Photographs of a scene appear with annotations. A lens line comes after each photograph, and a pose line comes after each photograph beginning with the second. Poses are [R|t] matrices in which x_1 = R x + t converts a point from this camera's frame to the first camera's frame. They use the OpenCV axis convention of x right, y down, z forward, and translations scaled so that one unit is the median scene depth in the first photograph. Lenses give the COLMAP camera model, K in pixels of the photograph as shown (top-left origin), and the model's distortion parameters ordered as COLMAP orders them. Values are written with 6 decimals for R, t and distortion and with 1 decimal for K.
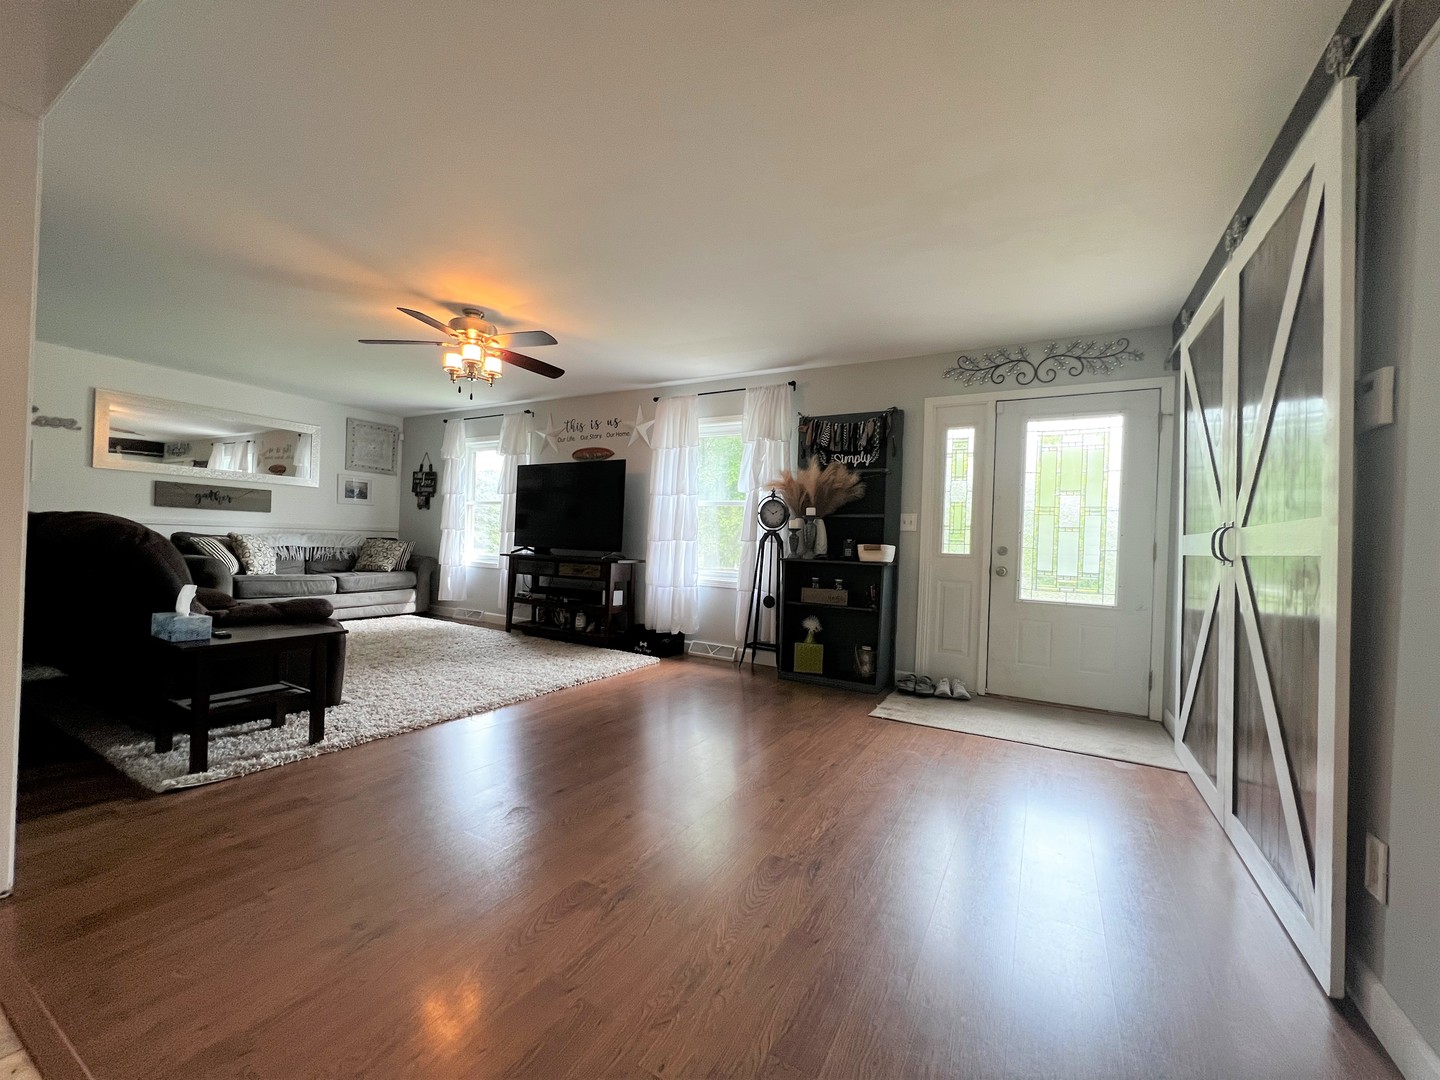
lens RADIAL K [[576.8, 0, 720.7], [0, 576.8, 542.4], [0, 0, 1]] dist [-0.000544, 0.000357]
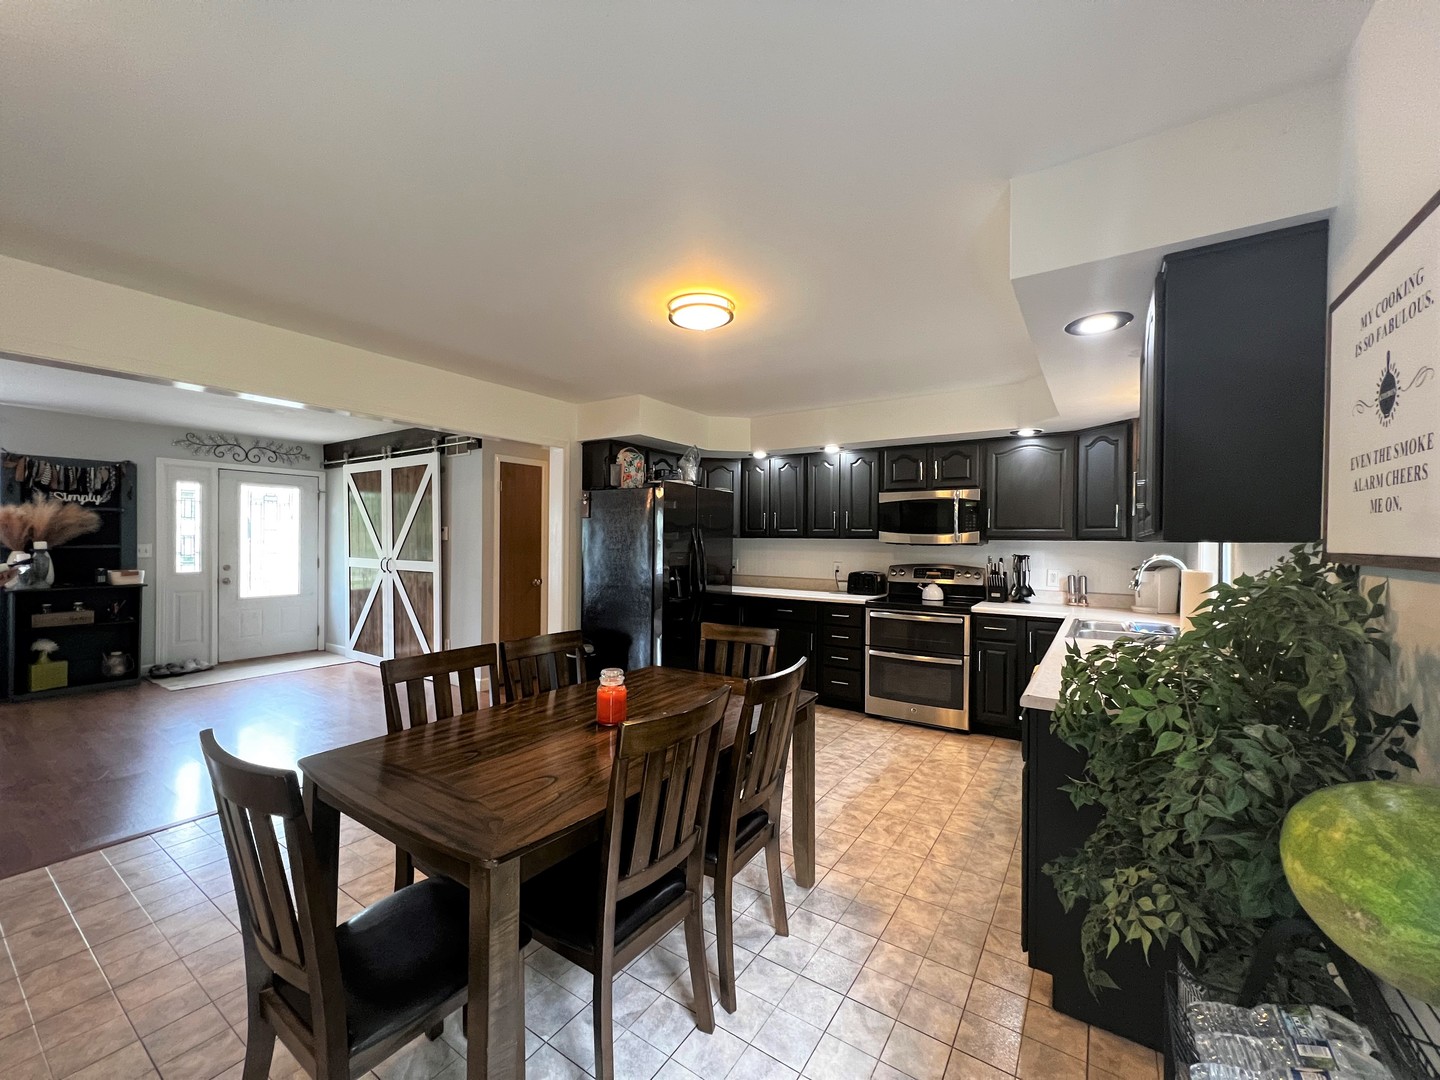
lens RADIAL K [[576.8, 0, 720.2], [0, 576.8, 543.1], [0, 0, 1]] dist [-0.000544, 0.000357]
pose [[0.076475, -0.042898, 0.996148, -0.775162], [-0.004264, 0.999051, 0.043351, -0.101807], [-0.997062, -0.007563, 0.076219, -0.350945]]
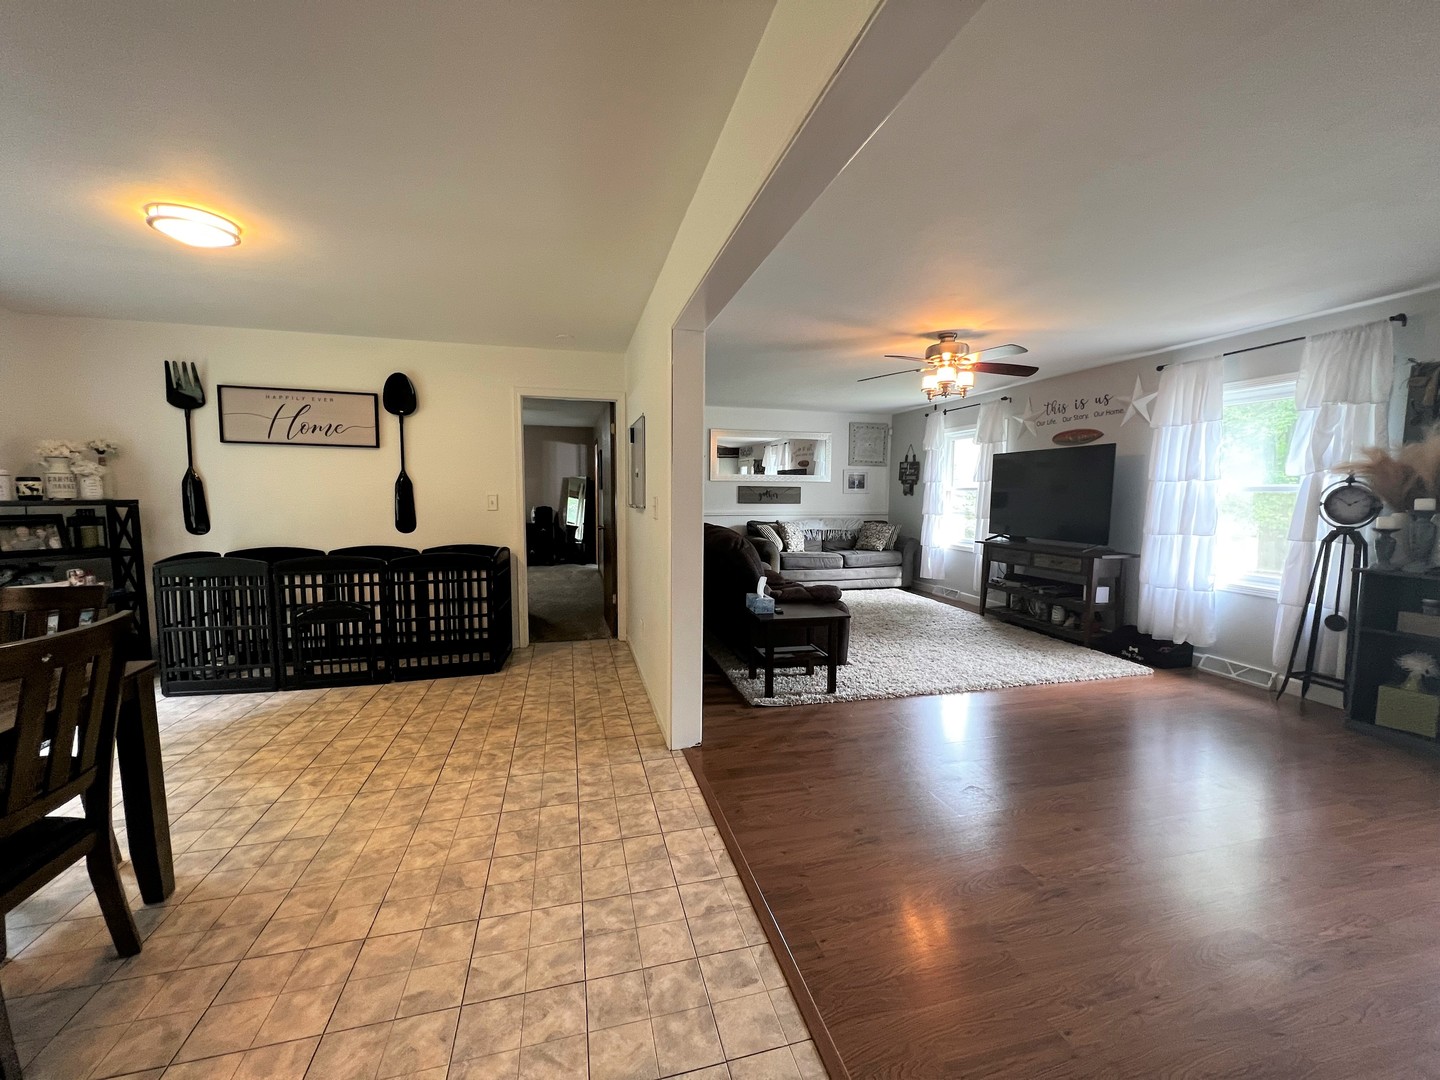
lens RADIAL K [[576.8, 0, 721.2], [0, 576.8, 542.5], [0, 0, 1]] dist [-0.000544, 0.000357]
pose [[0.701072, 0.030856, -0.712423, 0.053711], [0.016377, 0.998103, 0.059345, -0.057418], [0.712903, -0.053272, 0.699236, -0.084359]]
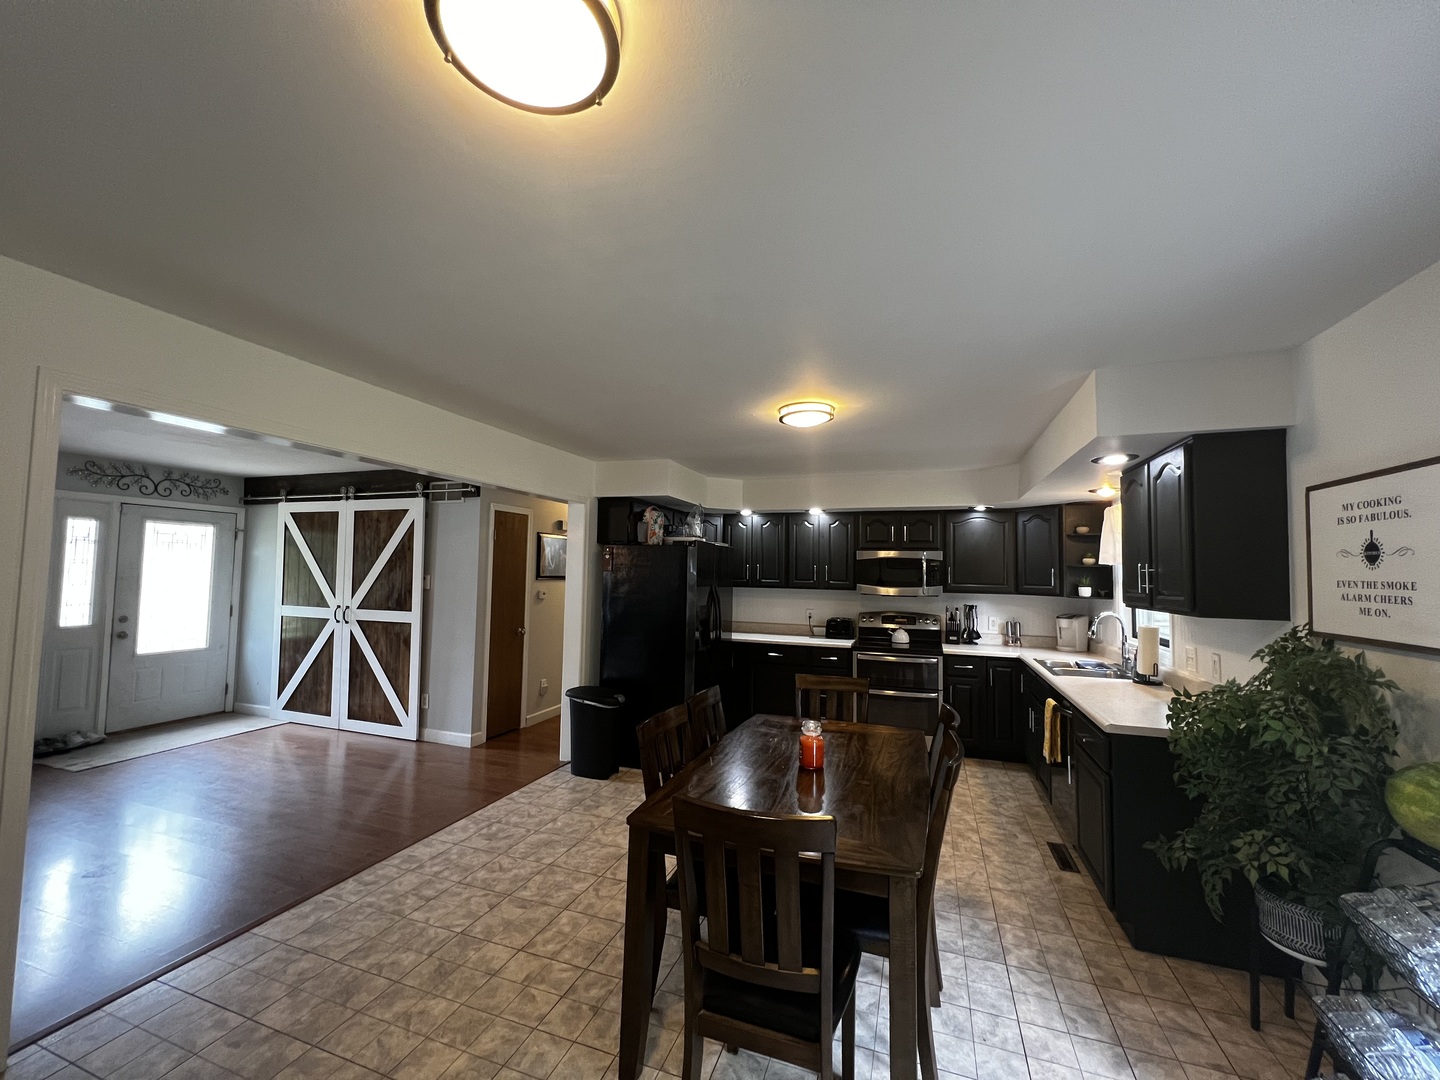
lens RADIAL K [[576.8, 0, 720.8], [0, 576.8, 543.5], [0, 0, 1]] dist [-0.000544, 0.000357]
pose [[-0.173957, 0.010935, 0.984693, -0.852622], [-0.021806, 0.999650, -0.014954, -0.137730], [-0.984512, -0.024073, -0.173658, -0.079629]]
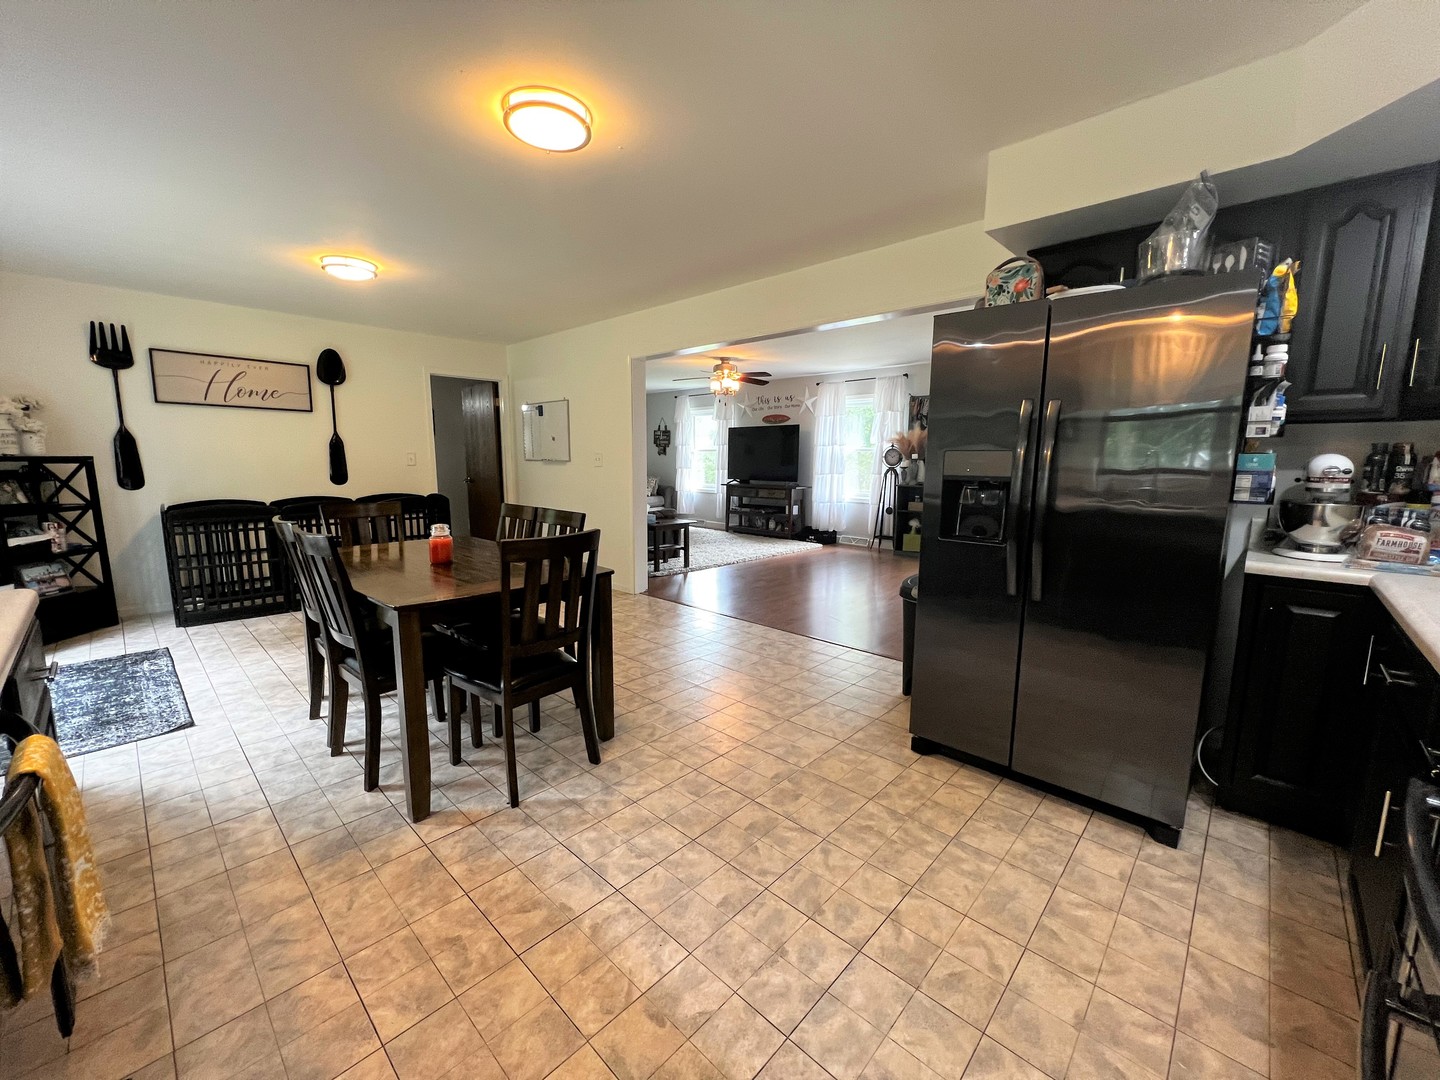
lens RADIAL K [[576.8, 0, 721.1], [0, 576.8, 543.1], [0, 0, 1]] dist [-0.000544, 0.000357]
pose [[0.970905, 0.004341, -0.239424, 0.011436], [0.029097, 0.990289, 0.135945, -0.044186], [0.237689, -0.138957, 0.961351, -0.711254]]
